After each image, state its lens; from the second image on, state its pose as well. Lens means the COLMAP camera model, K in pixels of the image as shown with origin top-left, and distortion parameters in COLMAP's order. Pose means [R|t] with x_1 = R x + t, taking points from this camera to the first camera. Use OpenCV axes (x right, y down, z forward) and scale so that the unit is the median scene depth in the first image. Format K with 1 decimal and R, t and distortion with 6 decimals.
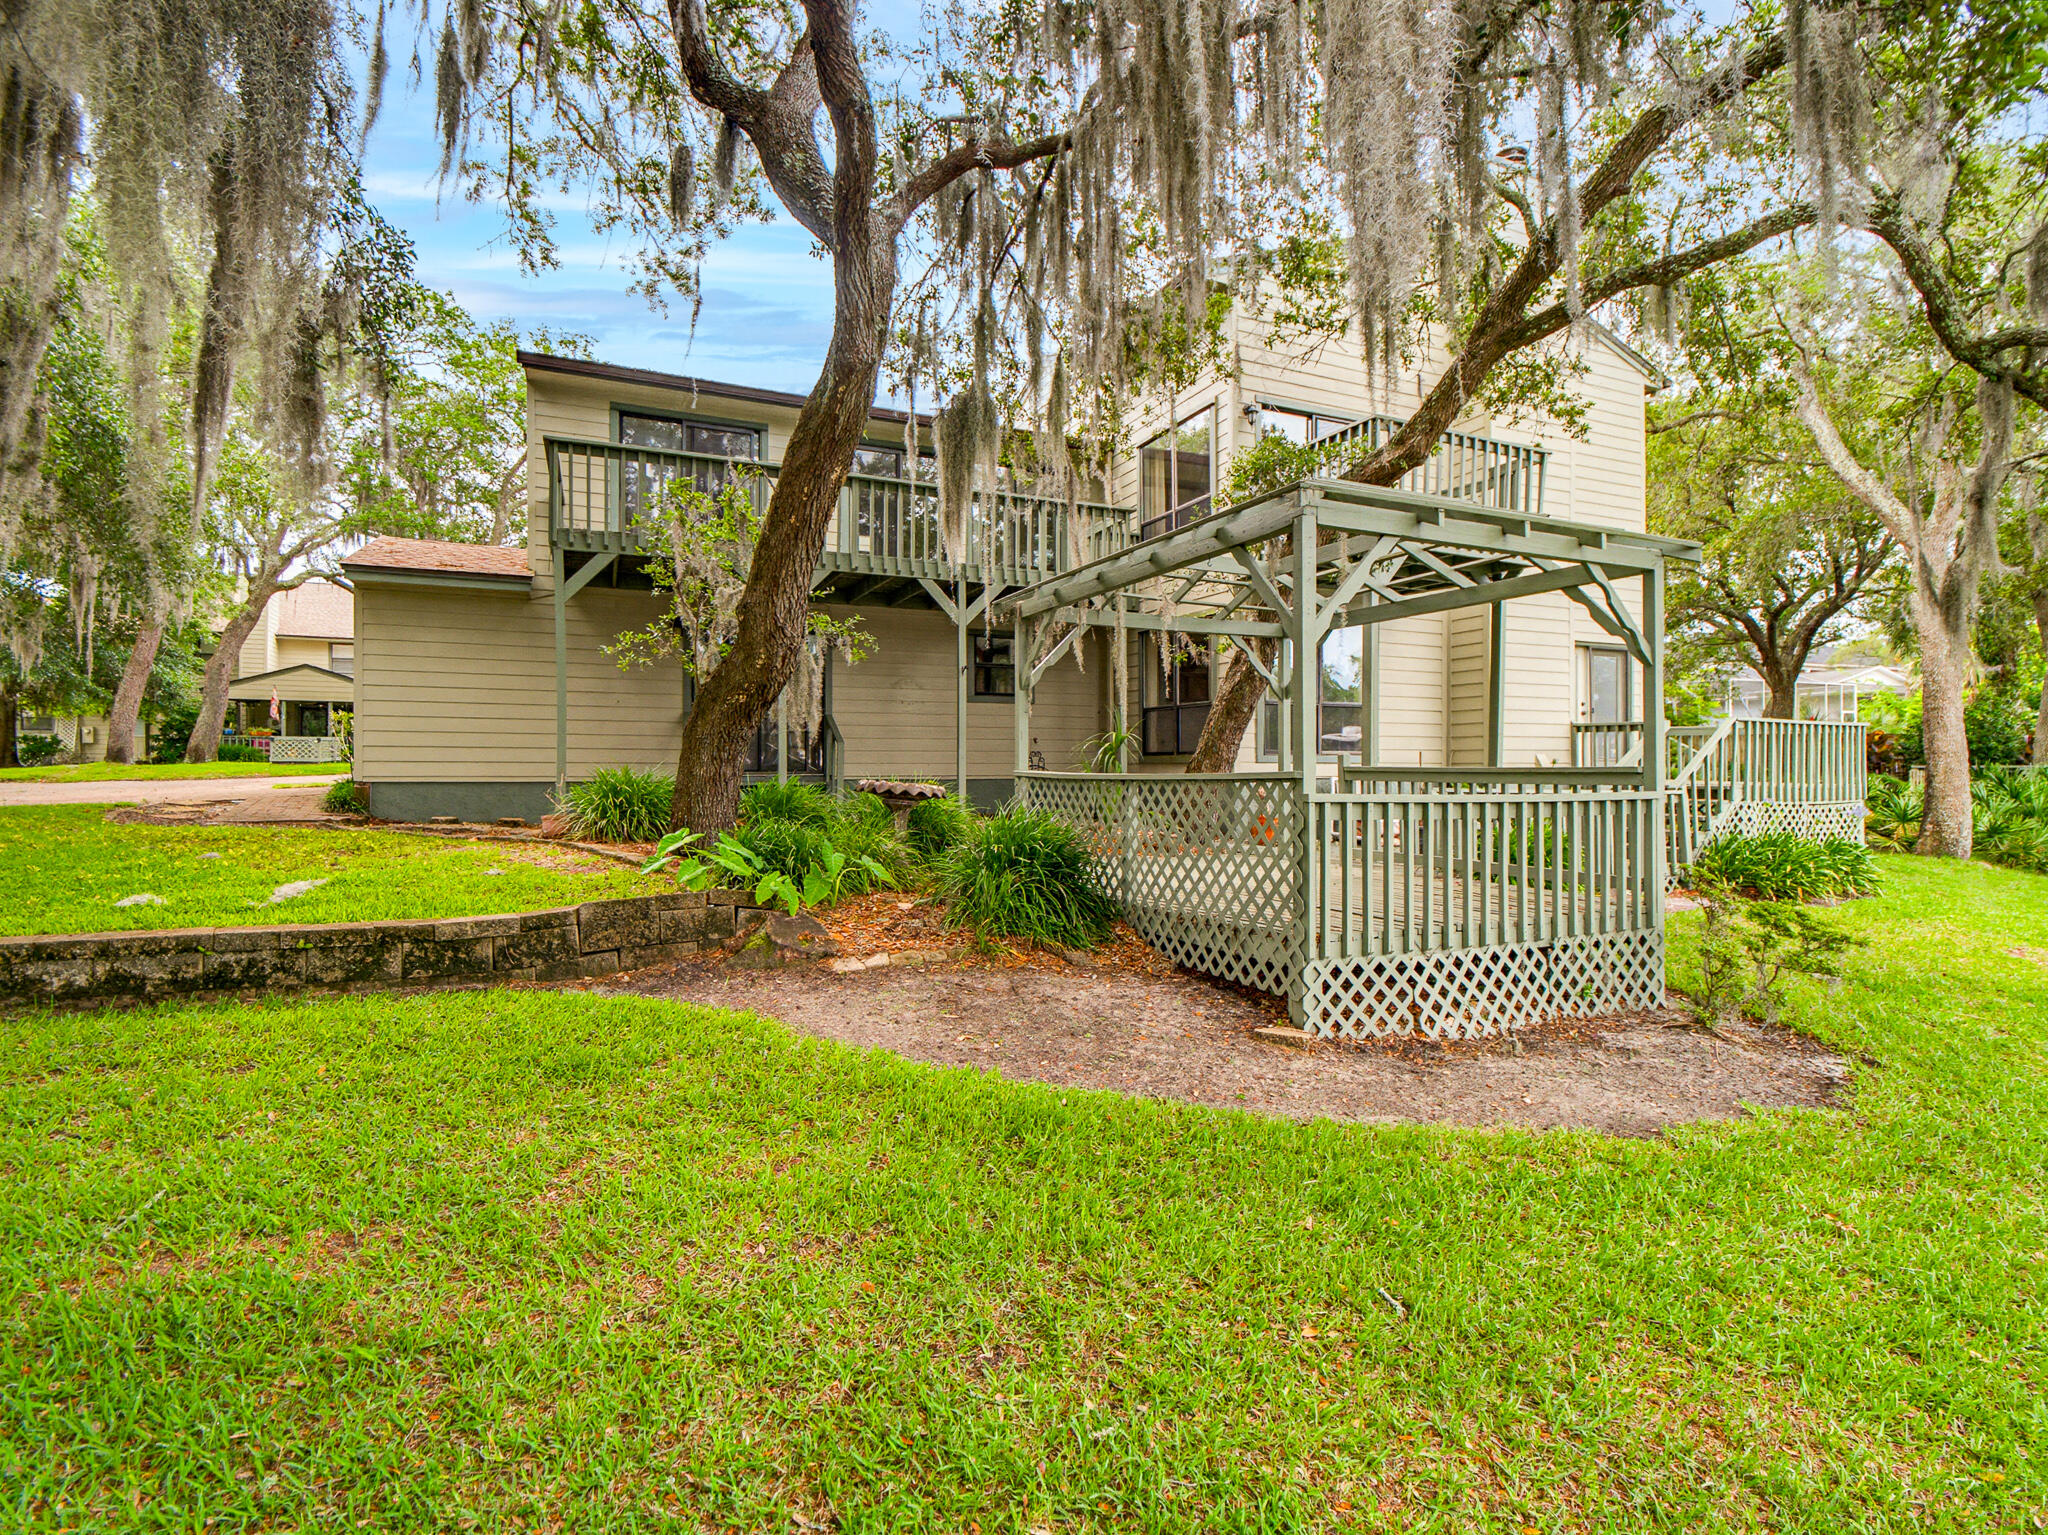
lens RADIAL K [[991.4, 0, 1024.0], [0, 991.4, 767.5], [0, 0, 1]] dist [0.003297, 0.000262]
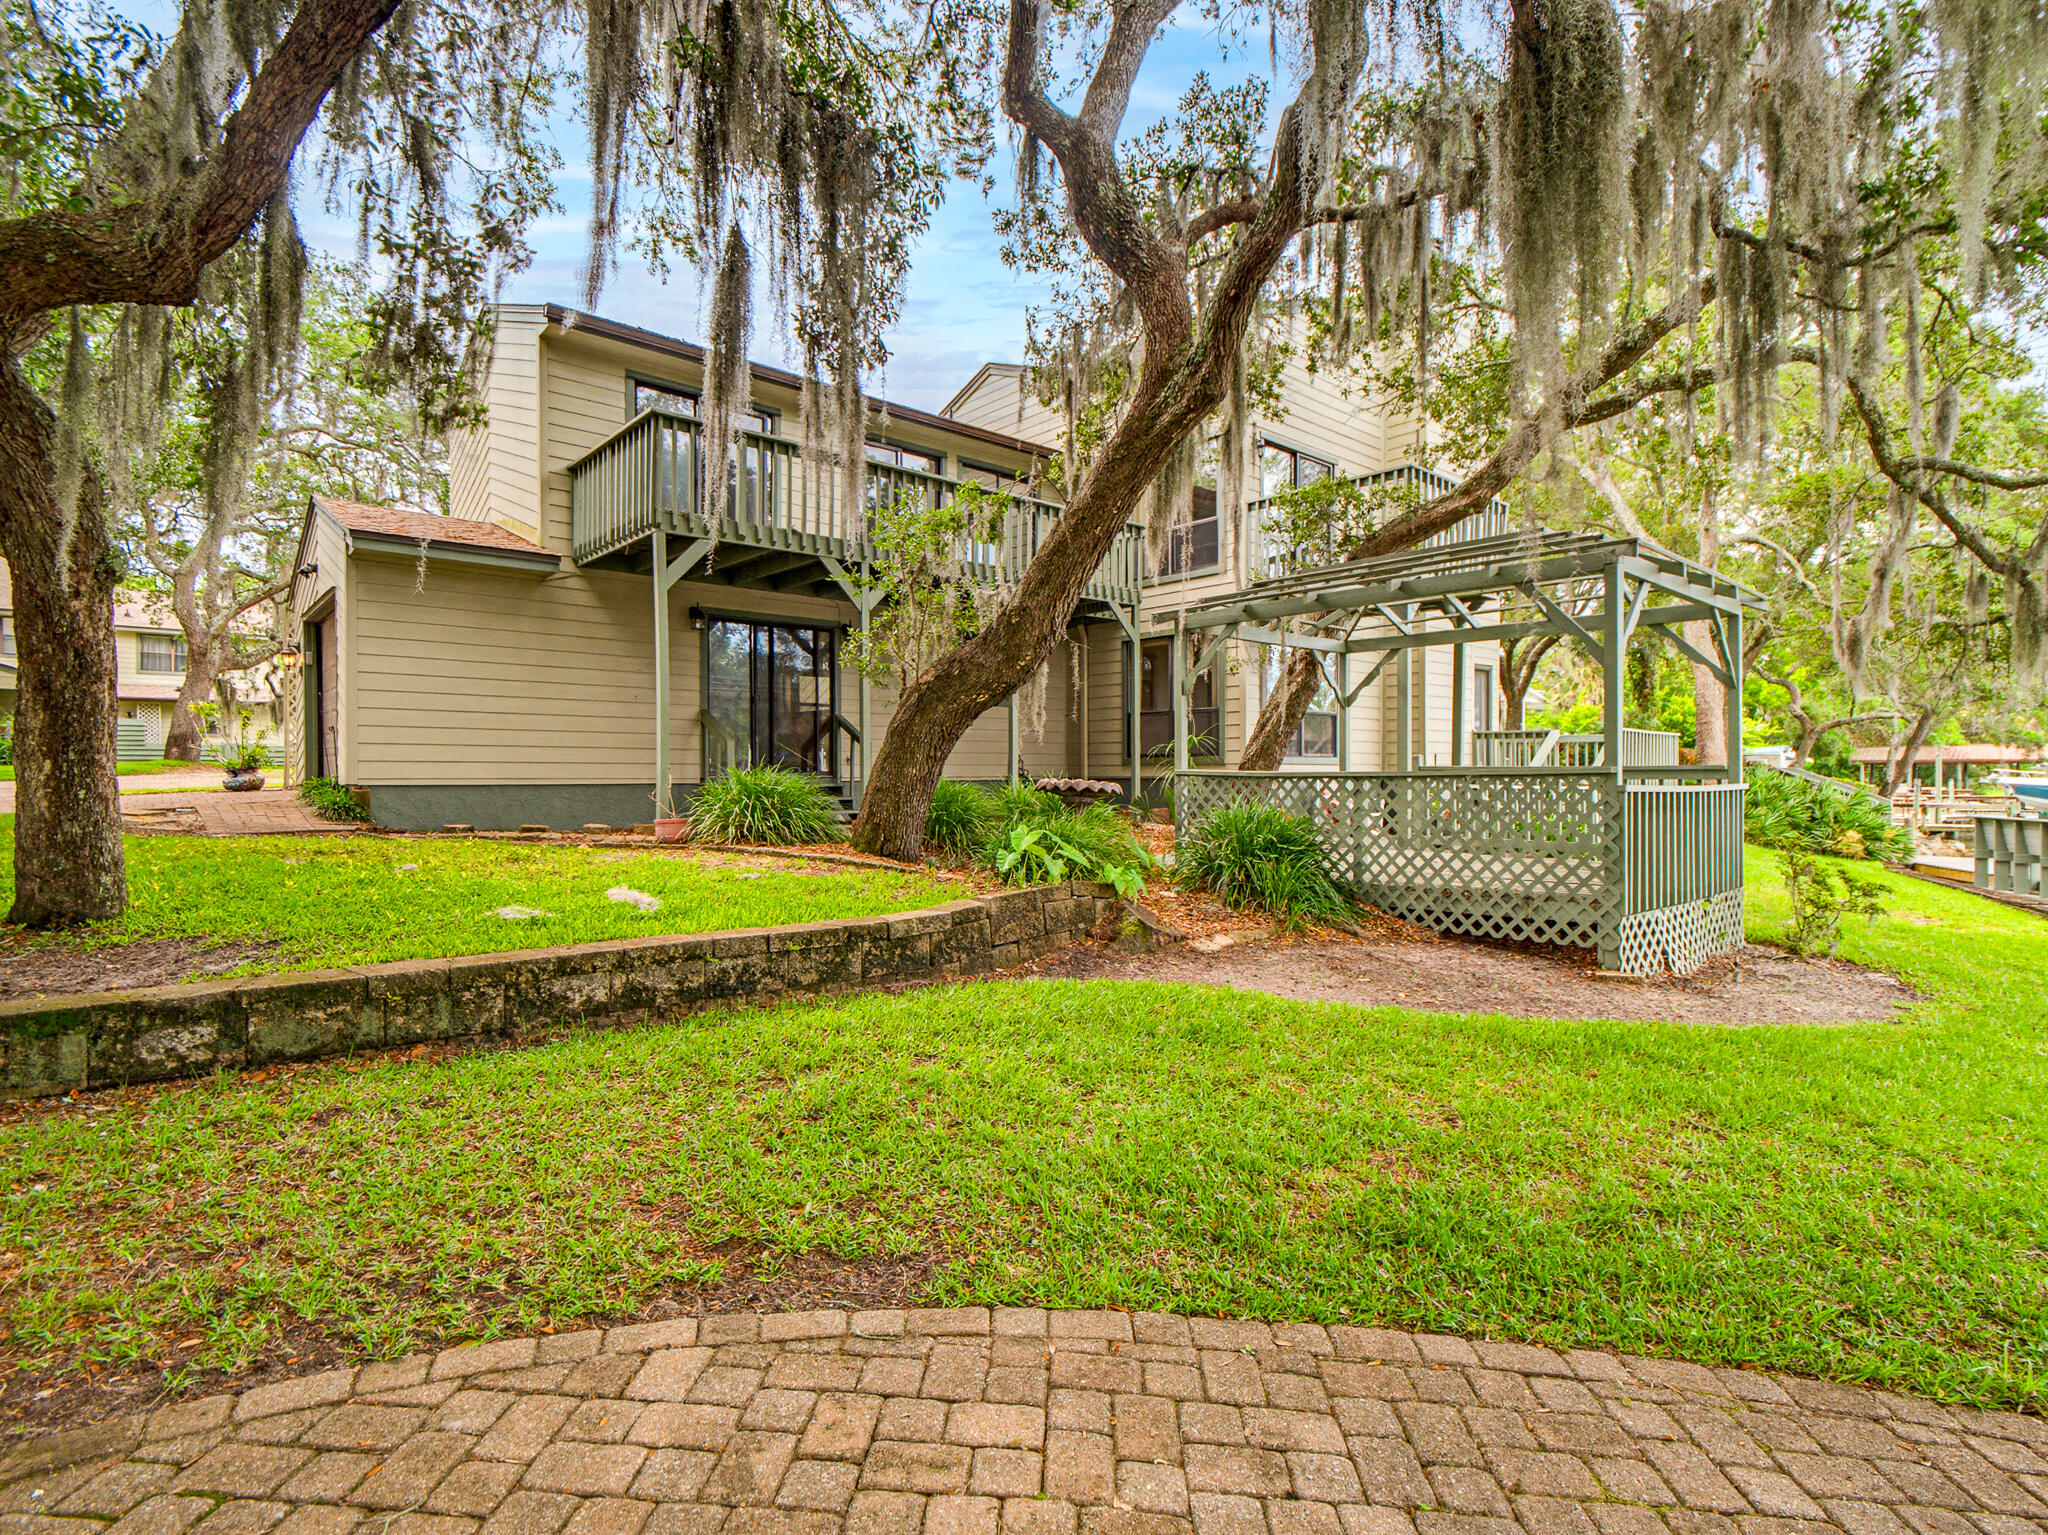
lens RADIAL K [[1012.8, 0, 1024.0], [0, 1012.8, 767.5], [0, 0, 1]] dist [0.028077, -0.031761]
pose [[0.955779, -0.000992, 0.294085, -0.761508], [0.002335, 0.999988, -0.004218, 0.008474], [-0.294077, 0.004718, 0.955770, -0.008723]]
